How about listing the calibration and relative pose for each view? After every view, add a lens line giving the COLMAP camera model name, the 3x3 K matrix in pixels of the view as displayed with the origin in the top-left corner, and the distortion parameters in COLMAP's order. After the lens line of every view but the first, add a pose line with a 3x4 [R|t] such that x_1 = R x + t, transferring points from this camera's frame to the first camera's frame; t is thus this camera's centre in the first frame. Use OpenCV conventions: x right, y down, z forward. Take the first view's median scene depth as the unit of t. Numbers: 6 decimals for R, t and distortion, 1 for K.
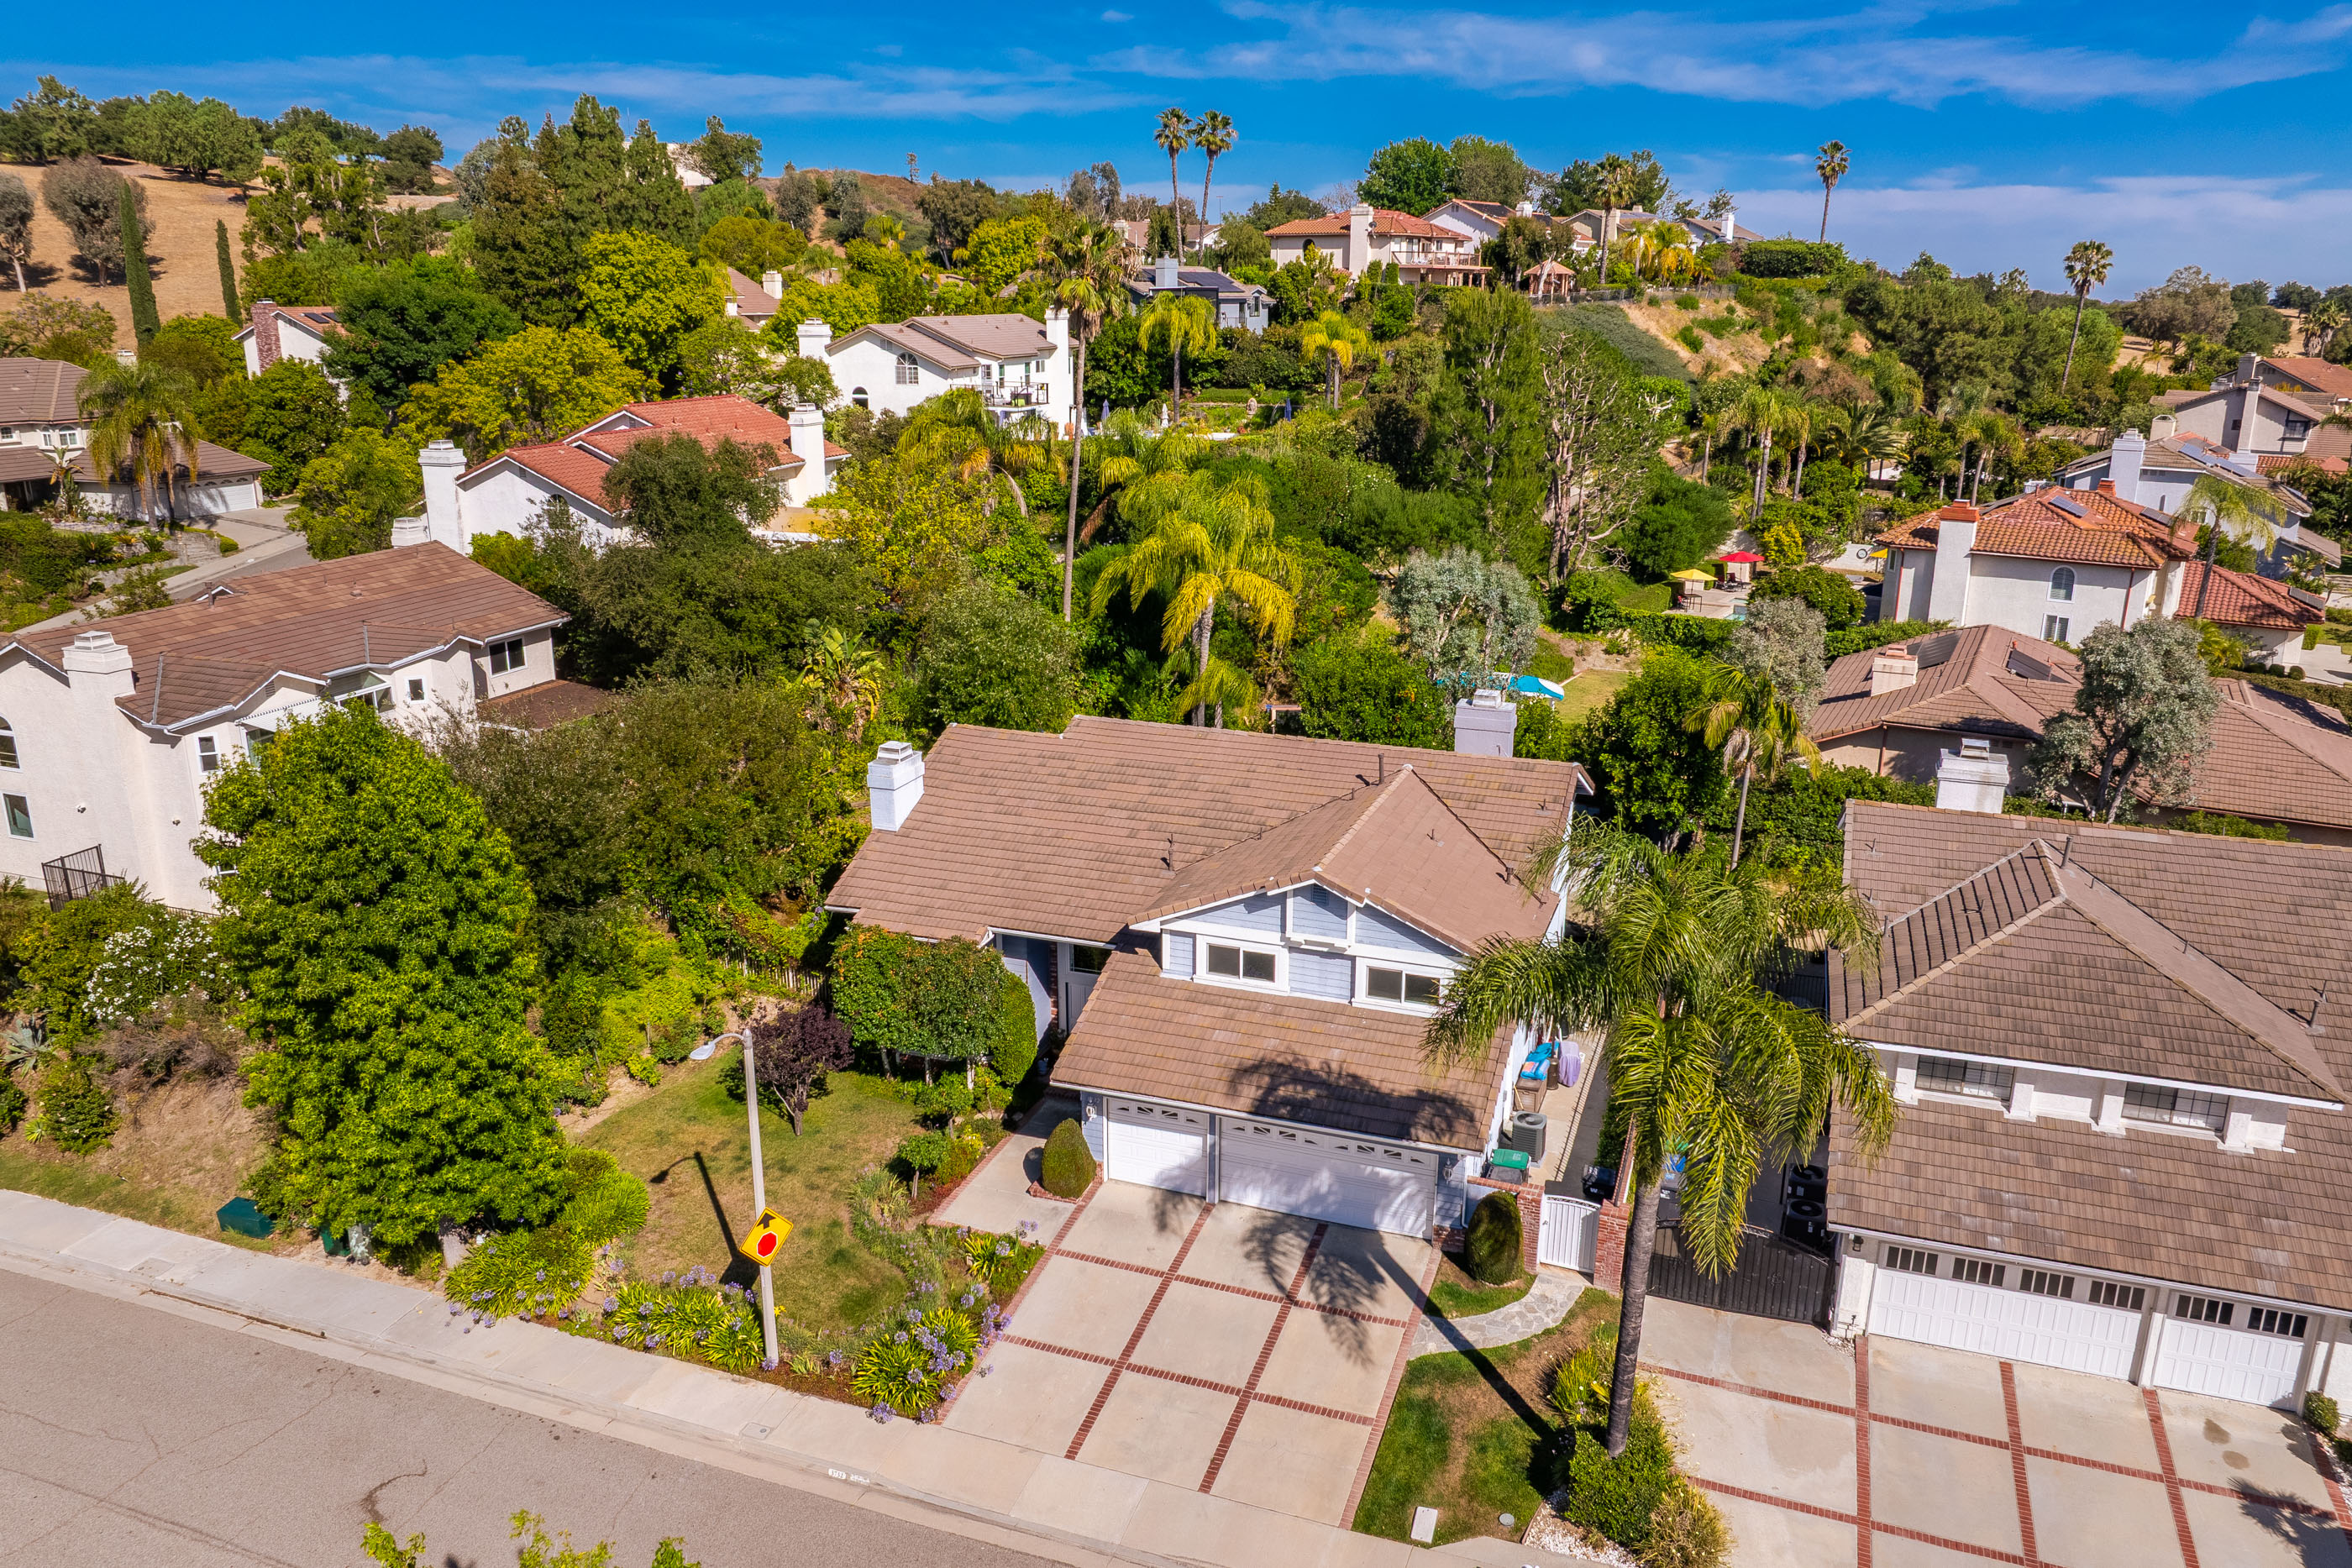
lens RADIAL K [[1660.4, 0, 1185.5], [0, 1660.4, 769.3], [0, 0, 1]] dist [-0.035101, -0.003513]
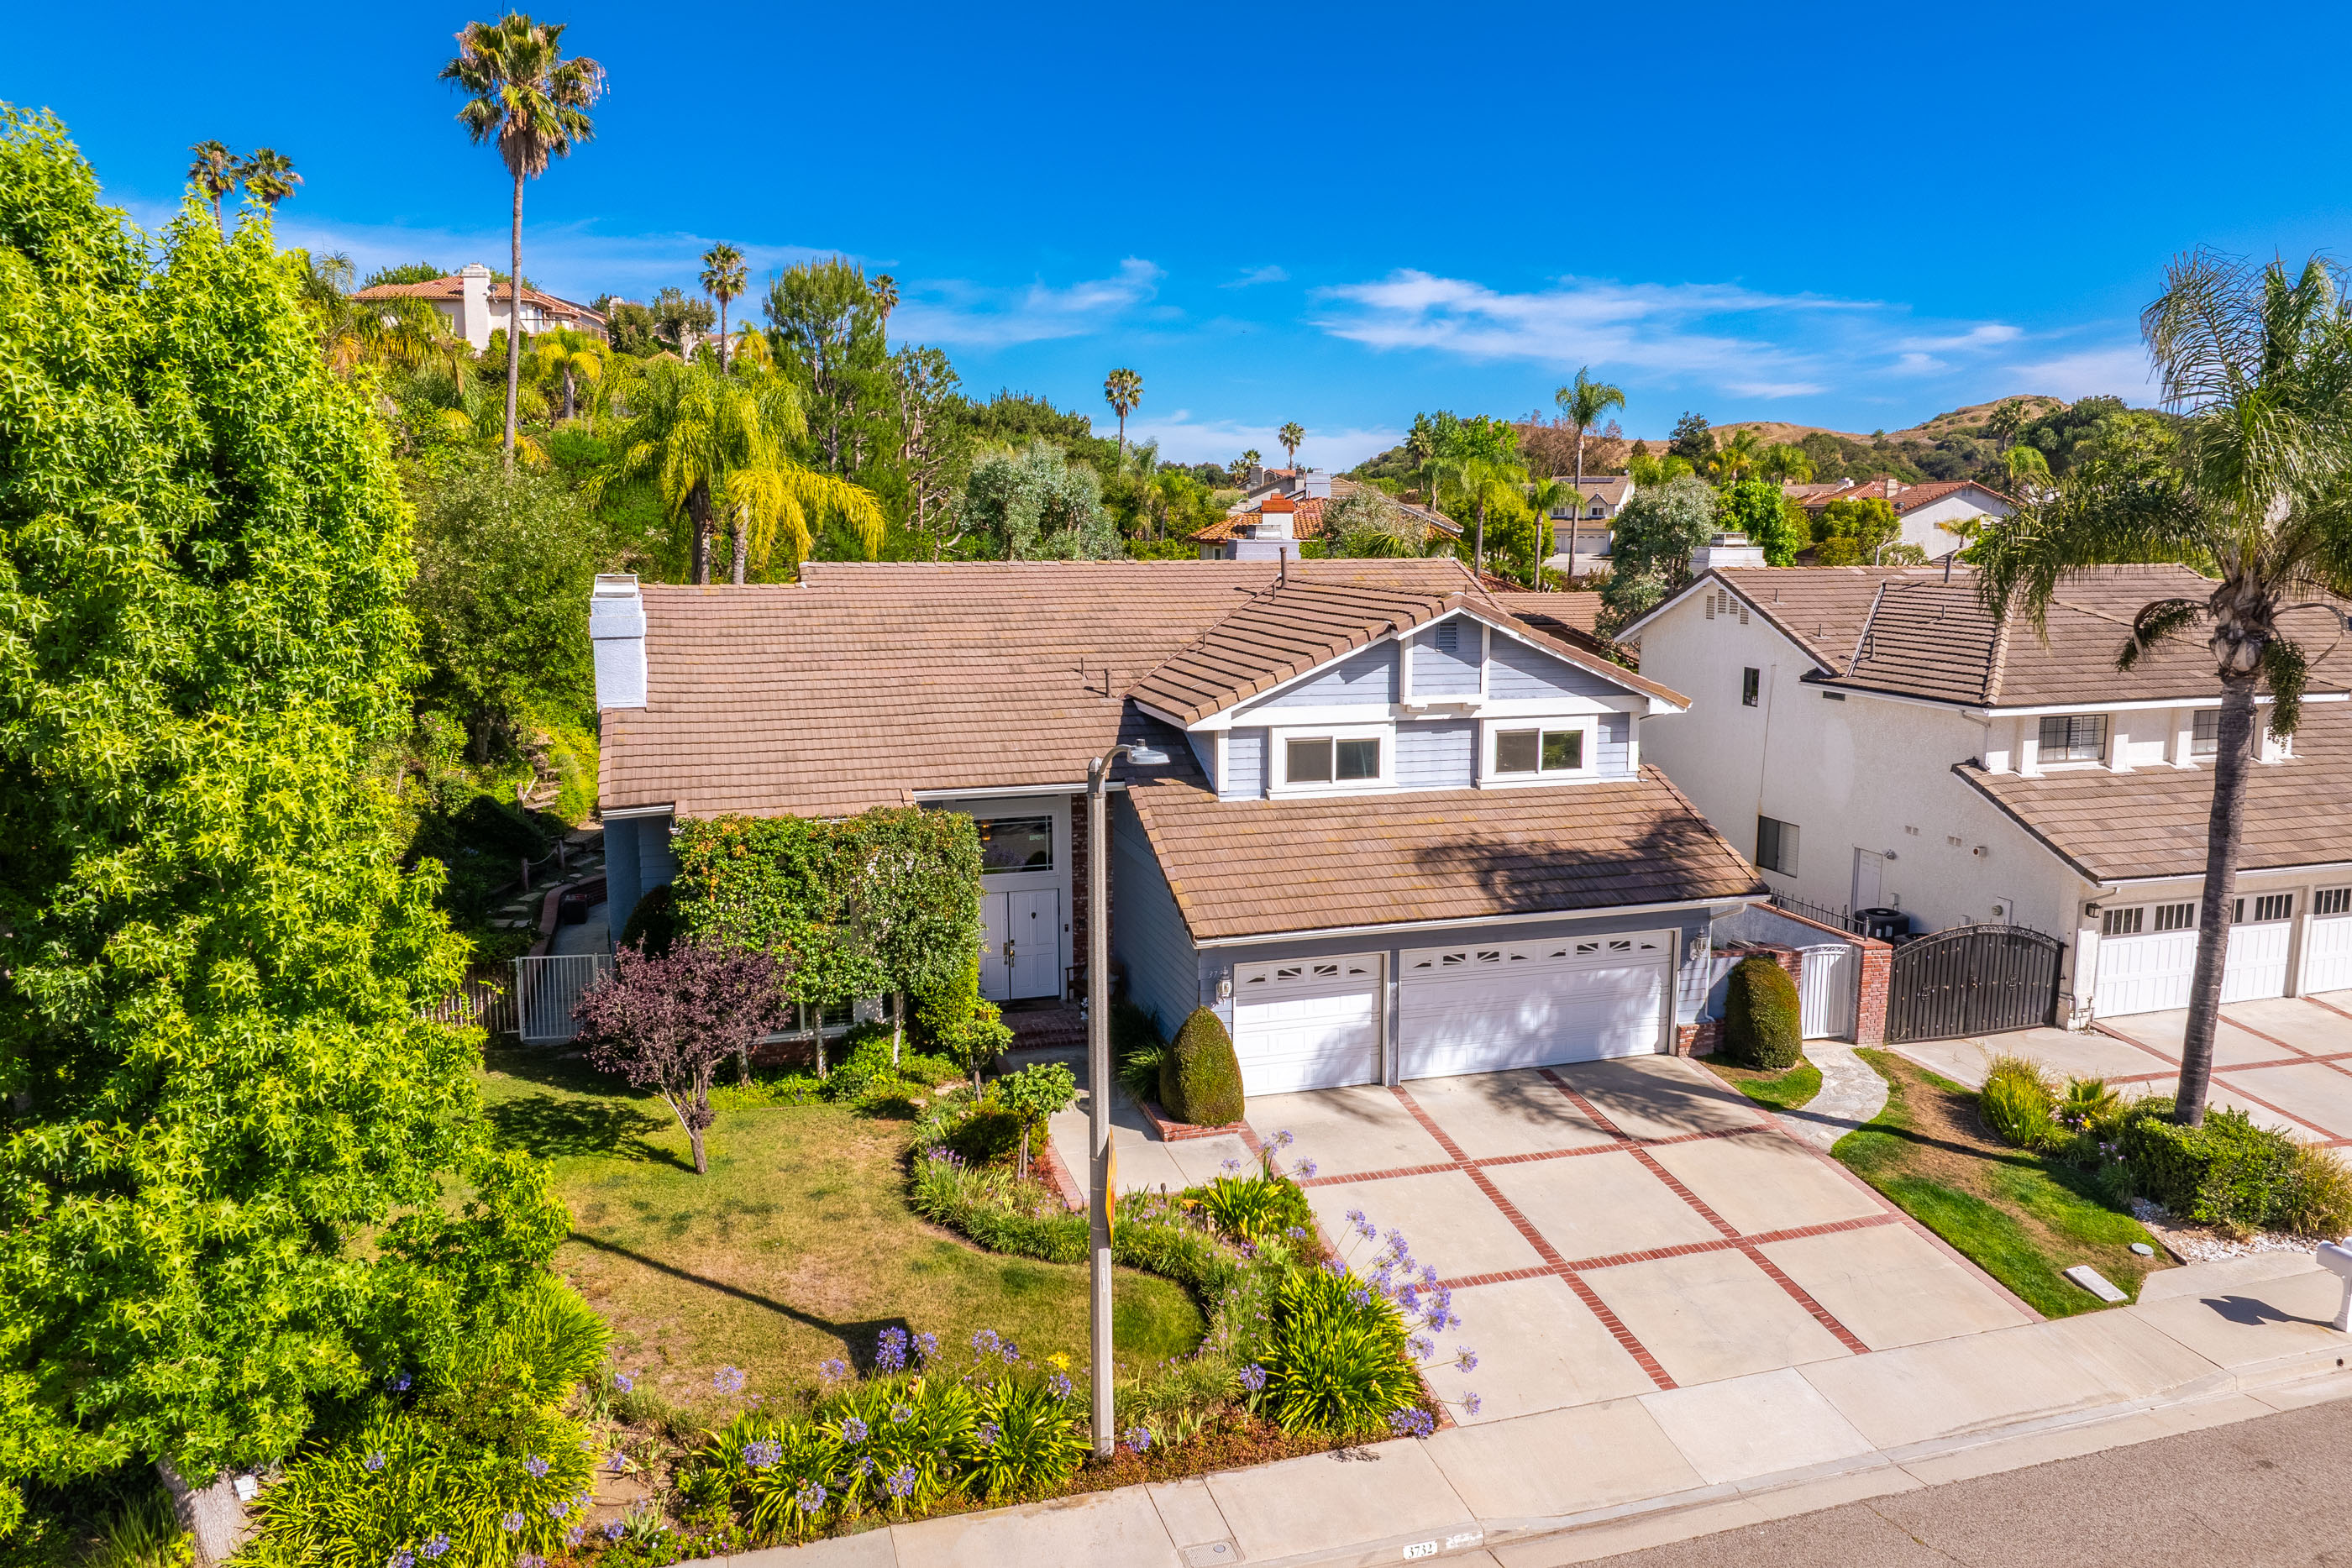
lens RADIAL K [[1658.4, 0, 1189.7], [0, 1658.4, 772.5], [0, 0, 1]] dist [-0.048536, 0.021894]
pose [[0.803157, -0.093682, 0.588355, -0.381589], [0.167356, 0.983272, -0.071892, 0.141782], [-0.571778, 0.156205, 0.805400, 0.395436]]
